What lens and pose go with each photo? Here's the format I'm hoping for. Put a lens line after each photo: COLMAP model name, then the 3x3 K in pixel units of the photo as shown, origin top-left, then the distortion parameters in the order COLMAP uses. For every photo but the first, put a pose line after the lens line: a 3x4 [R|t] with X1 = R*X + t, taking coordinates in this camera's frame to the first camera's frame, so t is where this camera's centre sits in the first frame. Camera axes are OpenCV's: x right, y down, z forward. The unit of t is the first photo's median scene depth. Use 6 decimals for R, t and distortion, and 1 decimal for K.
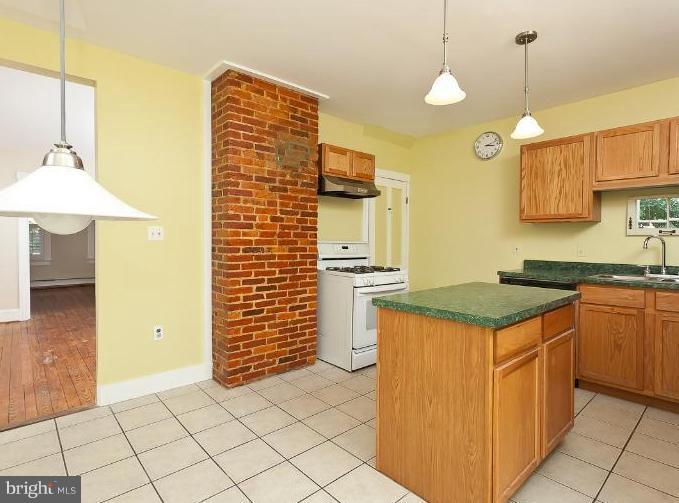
lens RADIAL K [[357.9, 0, 339.5], [0, 357.9, 251.5], [0, 0, 1]] dist [0.001280, 0.000471]
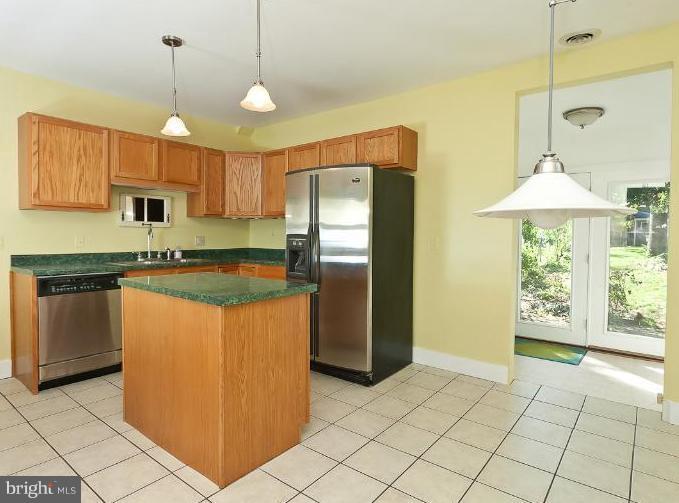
lens RADIAL K [[390.4, 0, 339.5], [0, 390.4, 251.5], [0, 0, 1]] dist [0.000920, 0.000327]
pose [[-0.164984, -0.049751, 0.985041, -0.522817], [0.023701, 0.998239, 0.054387, -0.017011], [-0.986012, 0.032319, -0.163514, 0.507799]]
